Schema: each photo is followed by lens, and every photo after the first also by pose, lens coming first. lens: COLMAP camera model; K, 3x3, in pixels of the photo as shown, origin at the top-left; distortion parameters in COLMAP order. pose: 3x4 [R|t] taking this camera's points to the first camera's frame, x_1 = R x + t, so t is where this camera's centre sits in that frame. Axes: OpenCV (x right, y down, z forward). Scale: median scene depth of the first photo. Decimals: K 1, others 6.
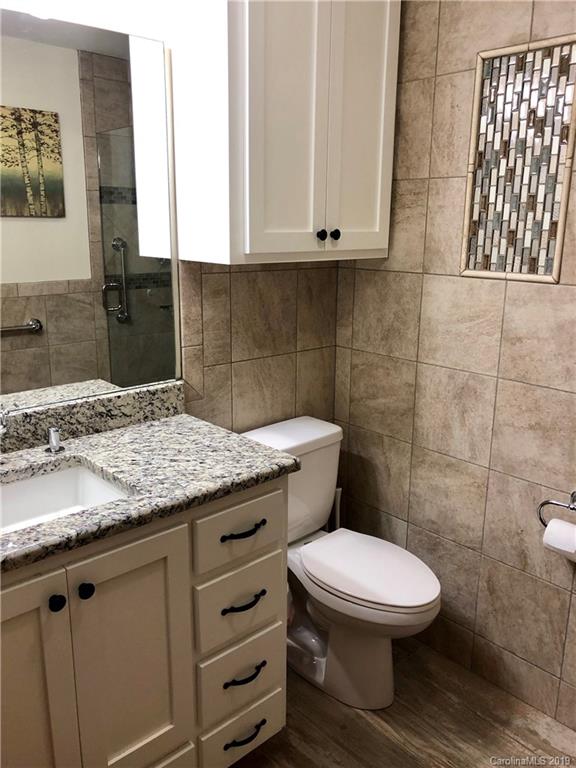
lens RADIAL K [[637.8, 0, 284.7], [0, 637.8, 388.1], [0, 0, 1]] dist [0.036942, -0.049128]
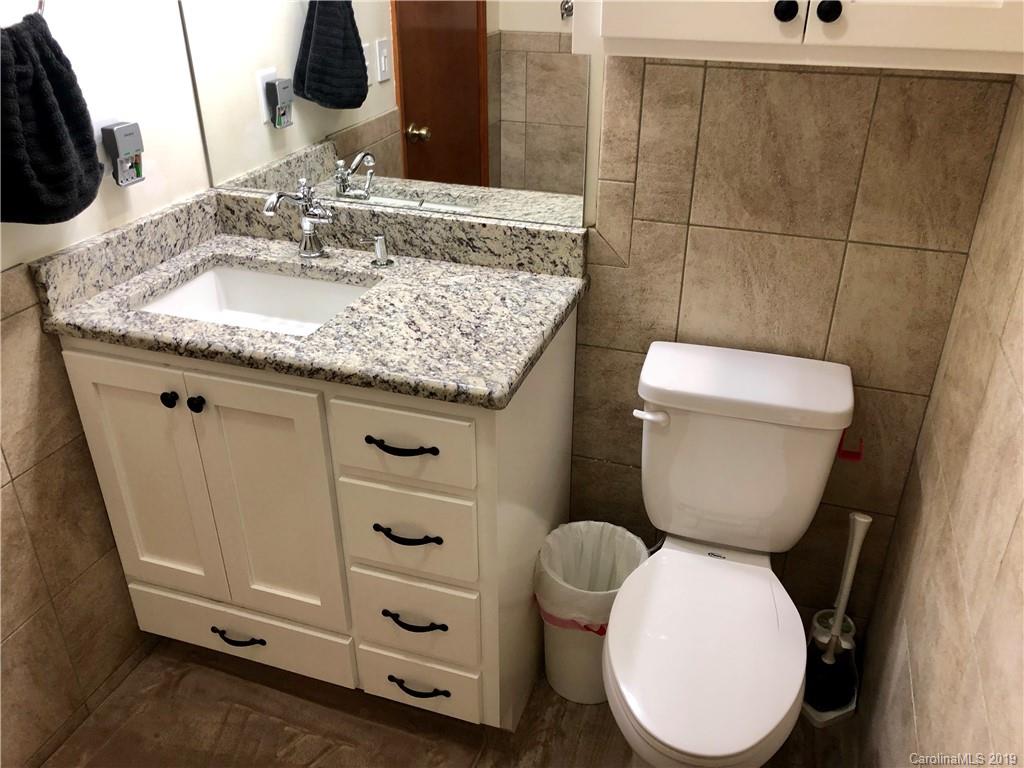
lens RADIAL K [[850.4, 0, 505.7], [0, 850.4, 387.7], [0, 0, 1]] dist [0.036942, -0.049128]
pose [[0.468719, 0.415102, -0.779739, 0.614183], [-0.213215, 0.909775, 0.356159, -0.175423], [0.857229, -0.000687, 0.514934, 0.525084]]
